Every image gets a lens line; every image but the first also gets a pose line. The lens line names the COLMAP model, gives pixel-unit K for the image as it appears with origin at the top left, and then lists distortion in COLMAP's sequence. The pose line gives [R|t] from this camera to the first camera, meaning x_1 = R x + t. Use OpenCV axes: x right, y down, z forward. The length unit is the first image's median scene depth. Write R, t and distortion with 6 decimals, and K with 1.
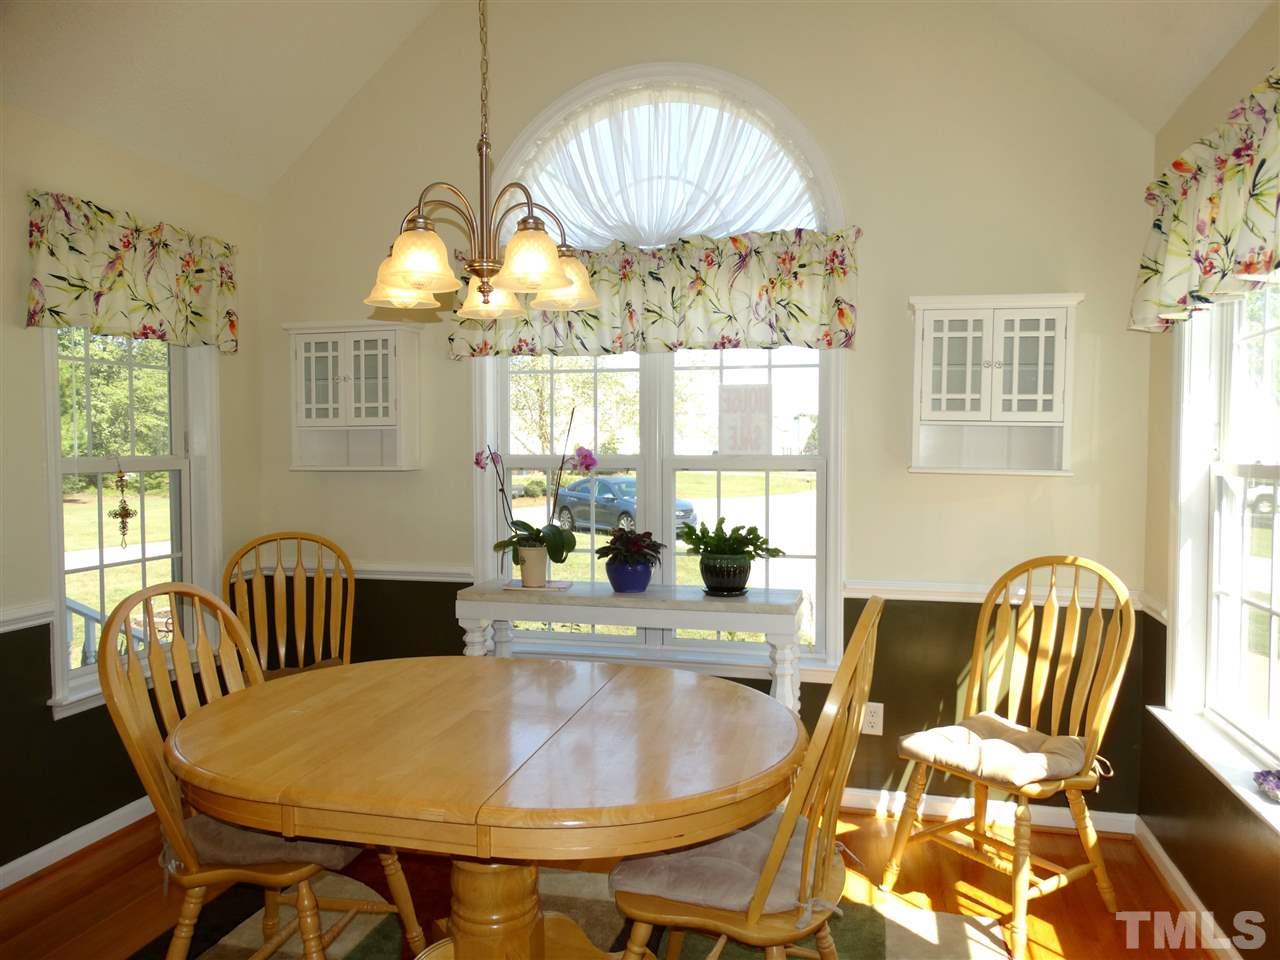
lens RADIAL K [[916.5, 0, 643.0], [0, 916.5, 483.9], [0, 0, 1]] dist [0.018650, -0.000955]
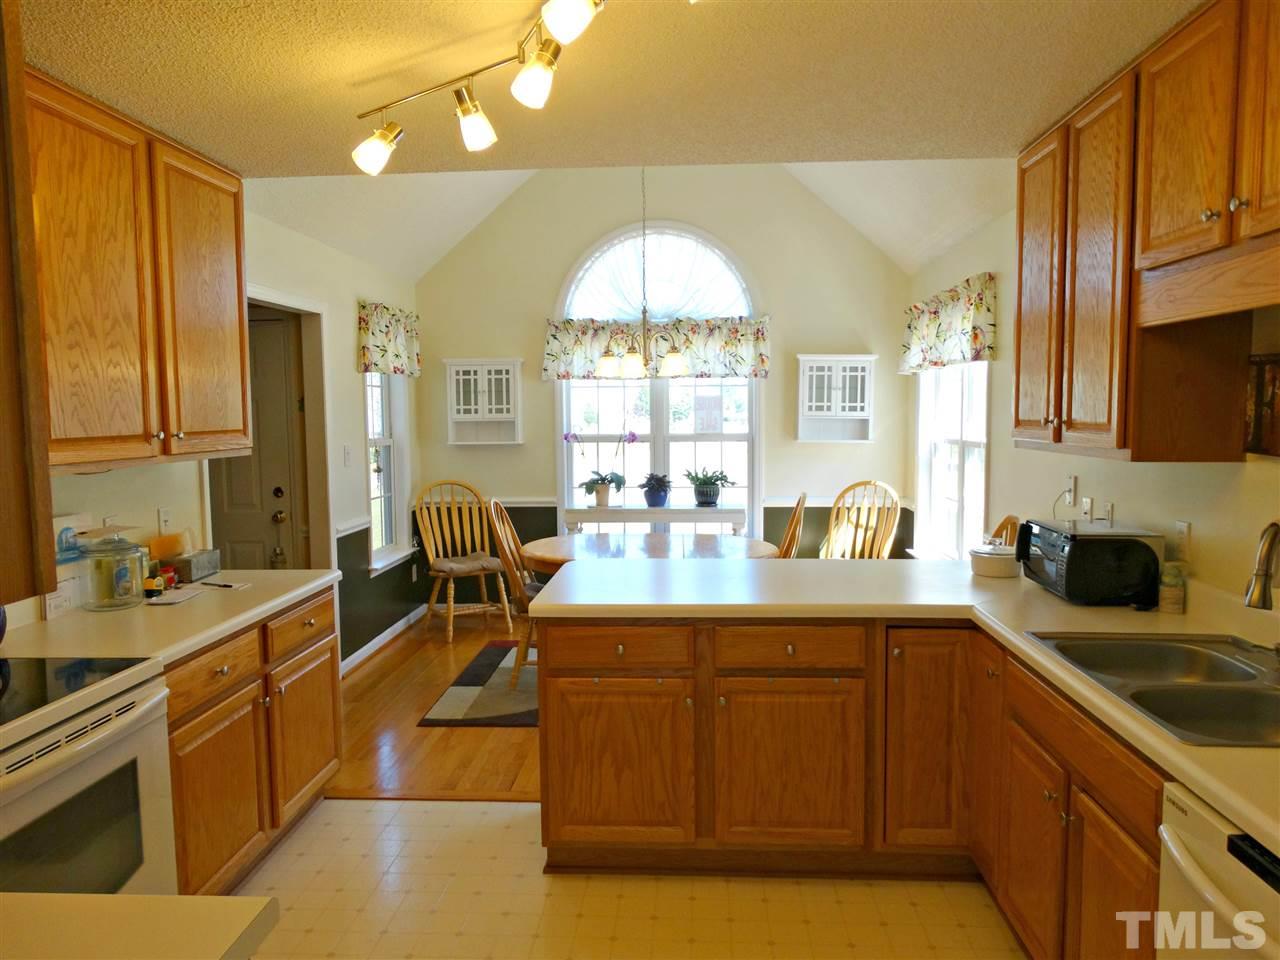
lens RADIAL K [[938.0, 0, 640.0], [0, 938.0, 480.0], [0, 0, 1]] dist [0.011691, 0.006744]
pose [[0.981996, -0.021074, 0.187722, -0.415276], [0.014173, 0.999176, 0.038026, -0.012474], [-0.188369, -0.034681, 0.981486, -0.906470]]
